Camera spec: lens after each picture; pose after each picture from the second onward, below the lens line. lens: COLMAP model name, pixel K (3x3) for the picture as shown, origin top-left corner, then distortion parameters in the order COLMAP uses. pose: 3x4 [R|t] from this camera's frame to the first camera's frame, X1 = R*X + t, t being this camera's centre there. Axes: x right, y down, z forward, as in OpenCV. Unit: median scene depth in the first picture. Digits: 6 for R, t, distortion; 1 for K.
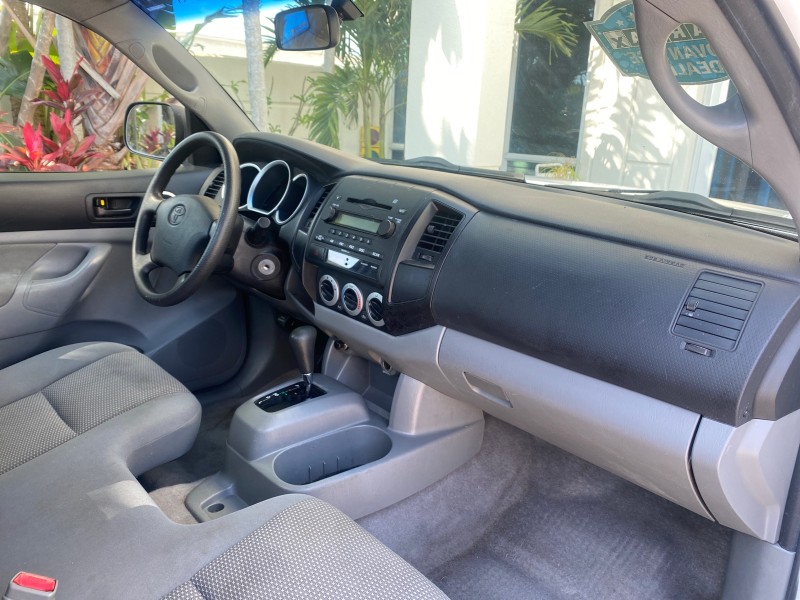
lens RADIAL K [[617.1, 0, 407.0], [0, 617.1, 295.4], [0, 0, 1]] dist [0.027349, -0.042695]
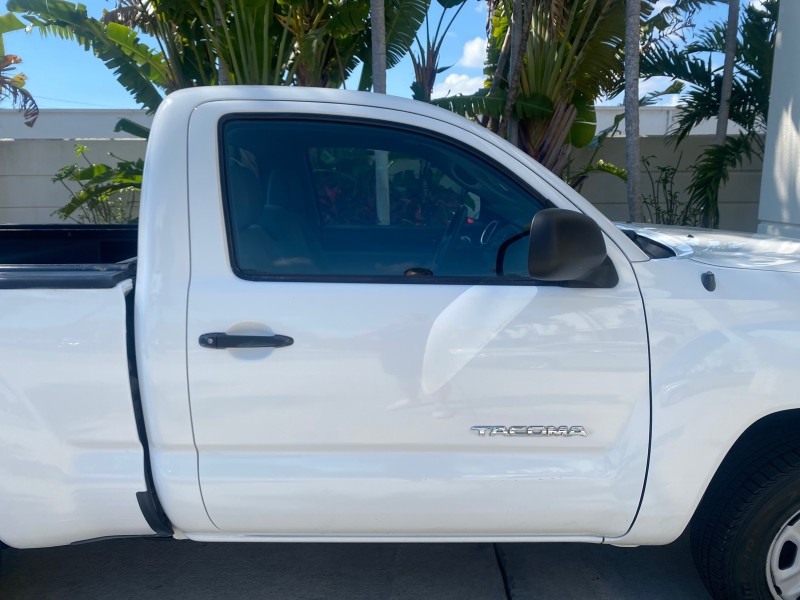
lens RADIAL K [[617.1, 0, 396.3], [0, 617.1, 301.1], [0, 0, 1]] dist [0.027349, -0.042695]
pose [[0.711194, 0.081287, -0.698280, 1.042382], [-0.147361, 0.988463, -0.035018, 0.169274], [0.687377, 0.127804, 0.714967, -0.624043]]
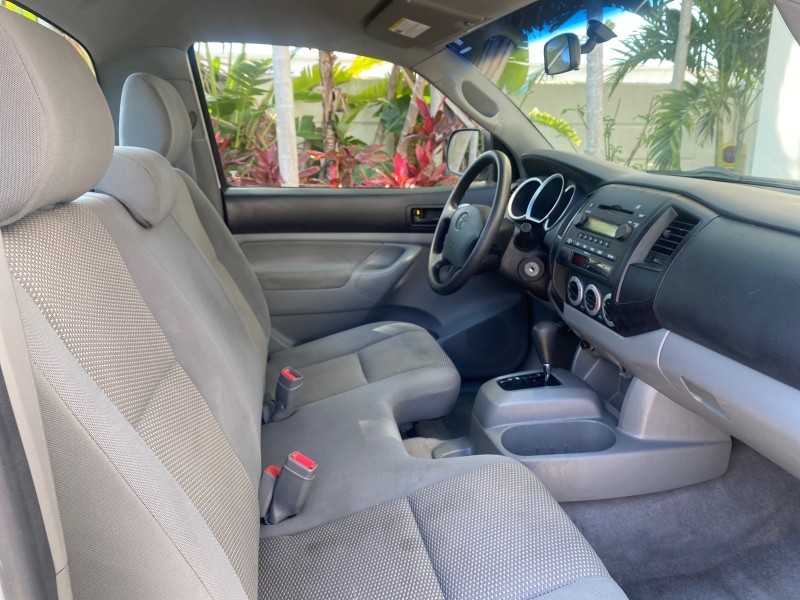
lens RADIAL K [[617.1, 0, 406.3], [0, 617.1, 303.0], [0, 0, 1]] dist [0.027349, -0.042695]
pose [[0.850592, 0.087169, -0.518551, 0.176851], [-0.101033, 0.994882, 0.001515, 0.039551], [0.516030, 0.051102, 0.855045, -0.072403]]
